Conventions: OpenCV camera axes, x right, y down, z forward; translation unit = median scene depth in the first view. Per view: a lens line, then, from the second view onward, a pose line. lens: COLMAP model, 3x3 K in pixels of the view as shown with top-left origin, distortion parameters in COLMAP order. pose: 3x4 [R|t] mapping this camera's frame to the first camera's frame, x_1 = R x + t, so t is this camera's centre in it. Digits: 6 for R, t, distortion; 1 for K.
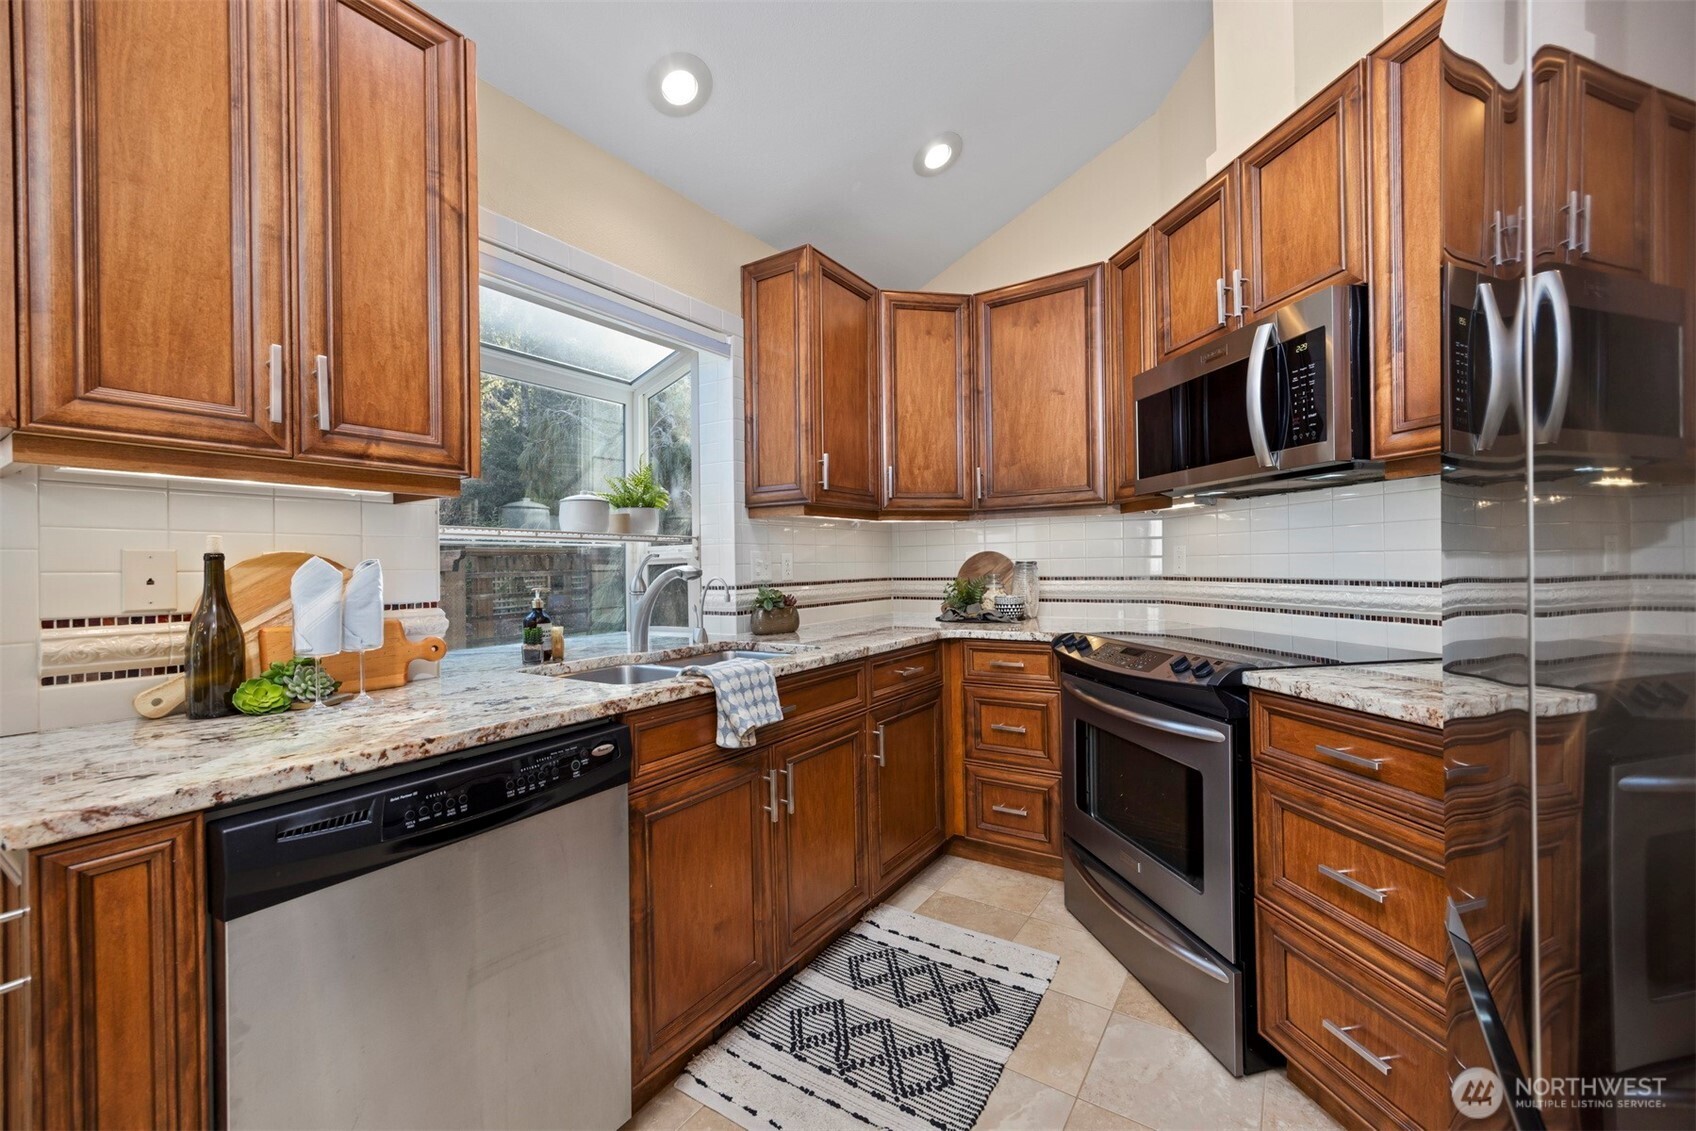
lens RADIAL K [[655.0, 0, 854.8], [0, 655.0, 566.1], [0, 0, 1]] dist [-0.001311, 0.000032]
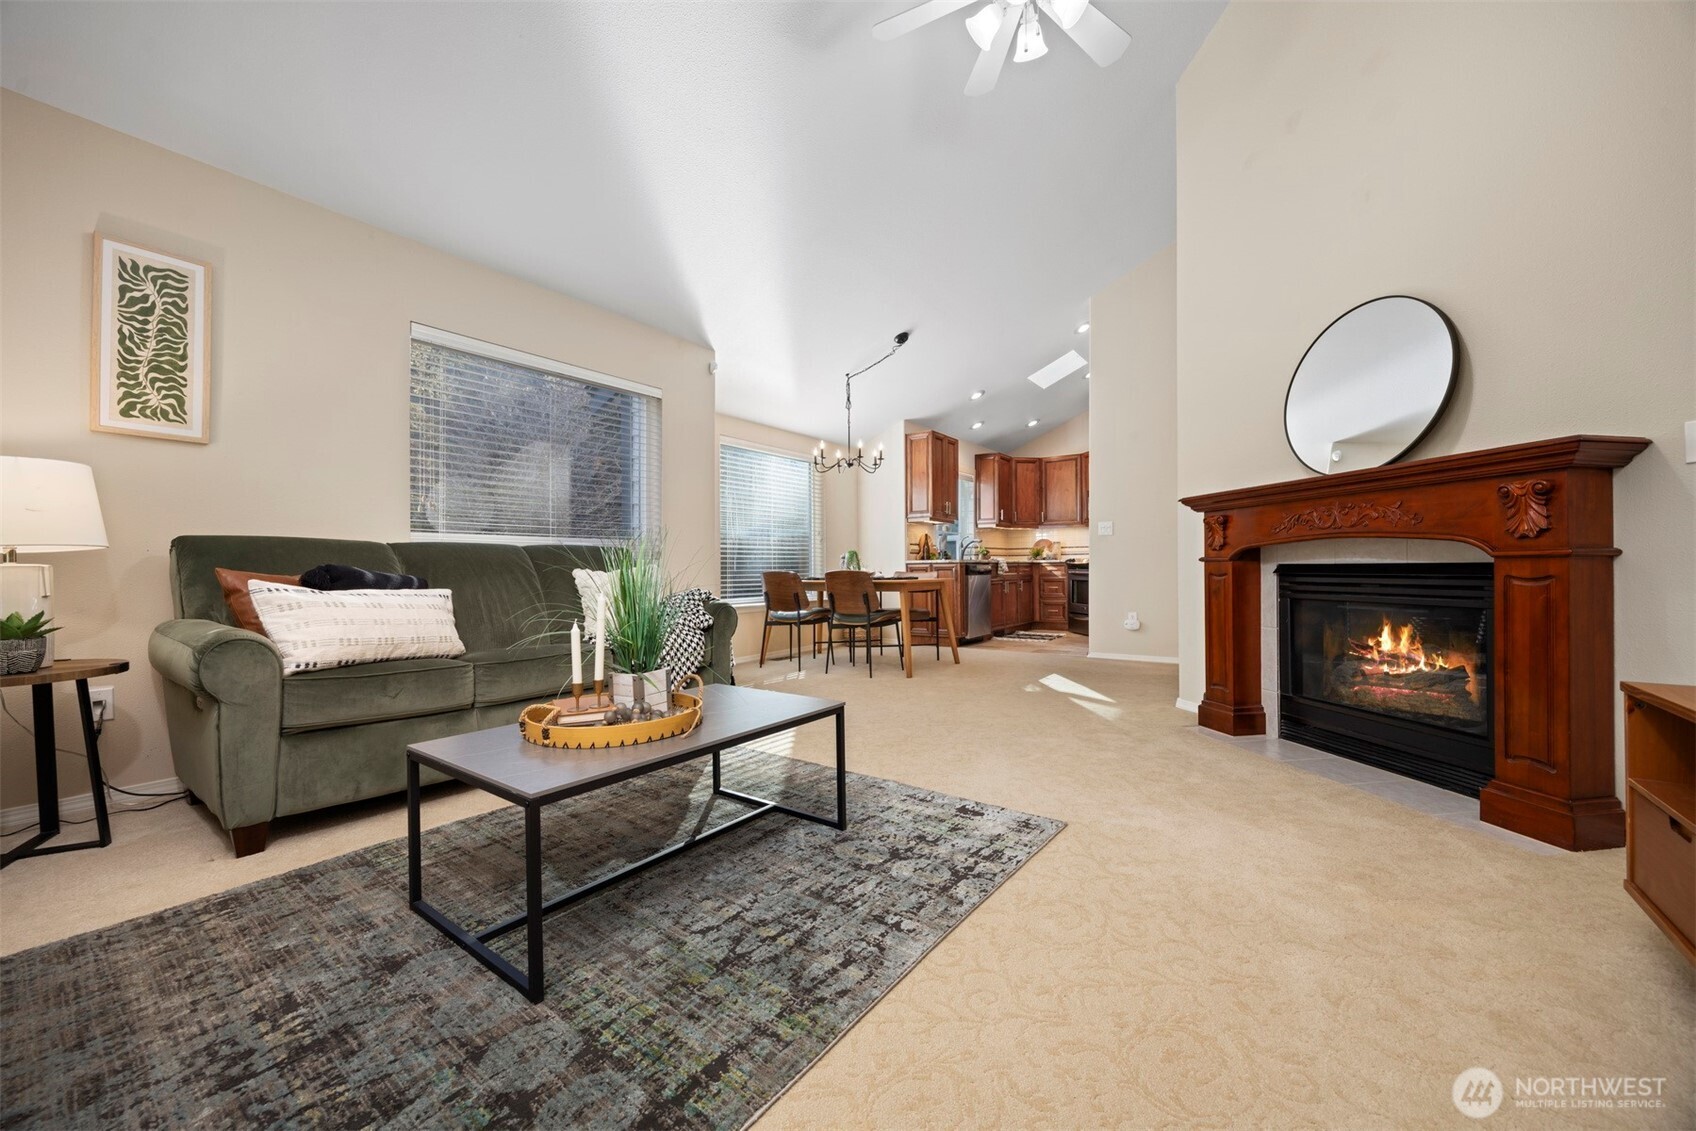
lens RADIAL K [[655.0, 0, 854.7], [0, 655.0, 568.7], [0, 0, 1]] dist [-0.001311, 0.000032]
pose [[0.999805, 0.006742, -0.018567, -1.268448], [-0.006783, 0.999975, -0.002163, 0.265923], [0.018552, 0.002288, 0.999825, -4.218359]]
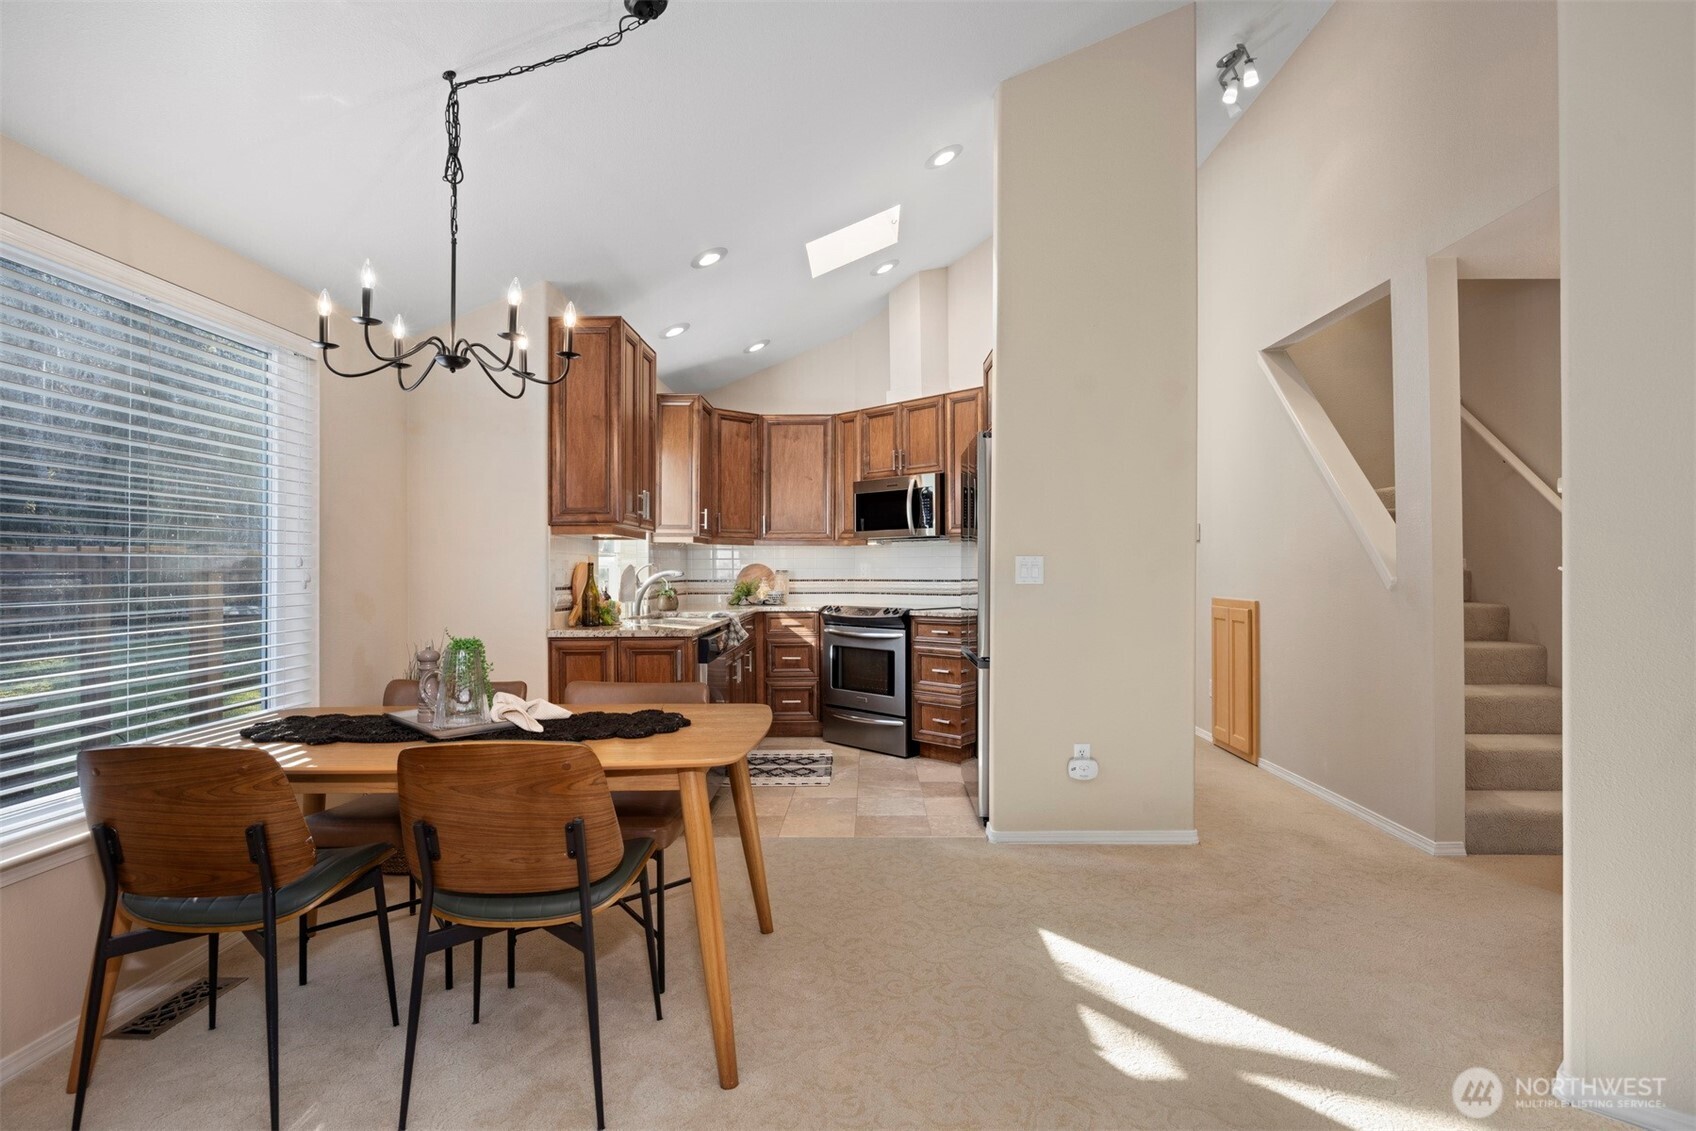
lens RADIAL K [[867.7, 0, 845.8], [0, 867.7, 560.8], [0, 0, 1]] dist [-0.008384, 0.000201]
pose [[0.836478, 0.017759, 0.547713, -1.661964], [-0.008391, 0.999773, -0.019602, 0.022443], [-0.547937, 0.011801, 0.836436, -1.948765]]
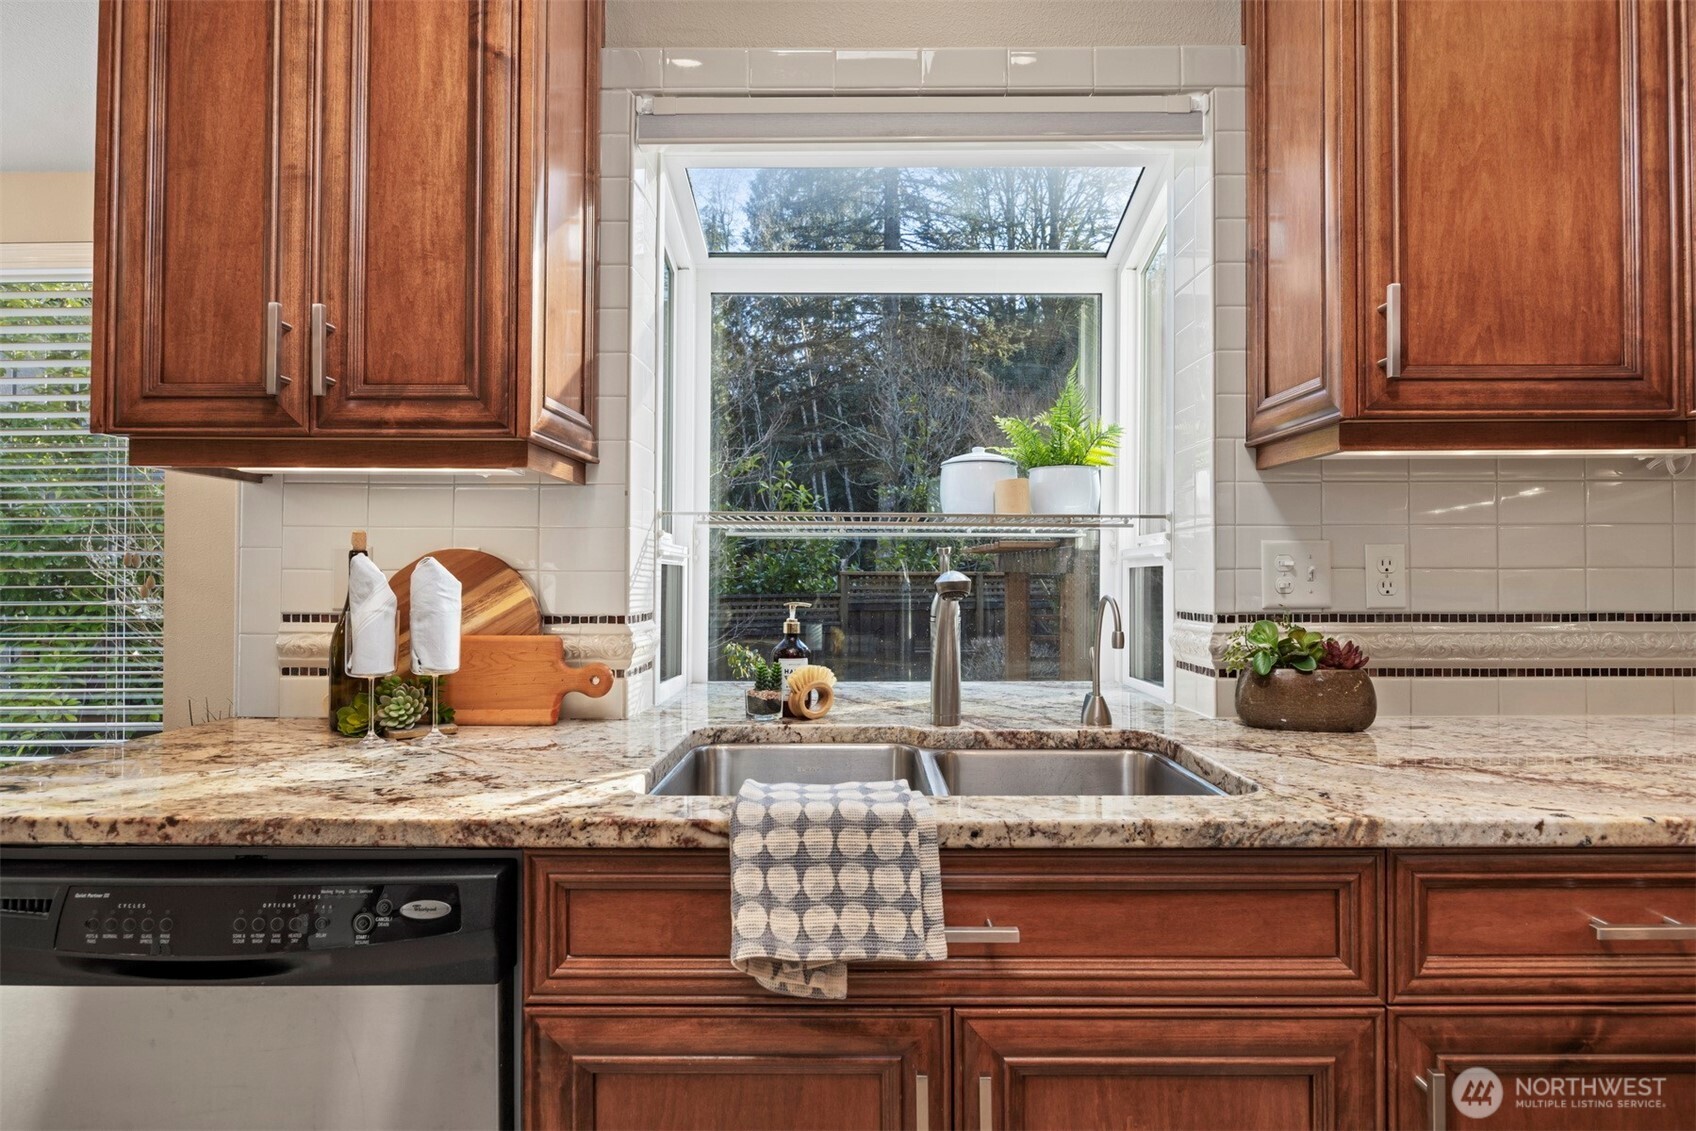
lens RADIAL K [[867.7, 0, 847.6], [0, 867.7, 562.1], [0, 0, 1]] dist [-0.008384, 0.000201]
pose [[0.551564, 0.005616, -0.834114, 0.333104], [-0.010234, 0.999948, -0.000035, -0.008218], [0.834070, 0.008556, 0.551592, 0.739184]]
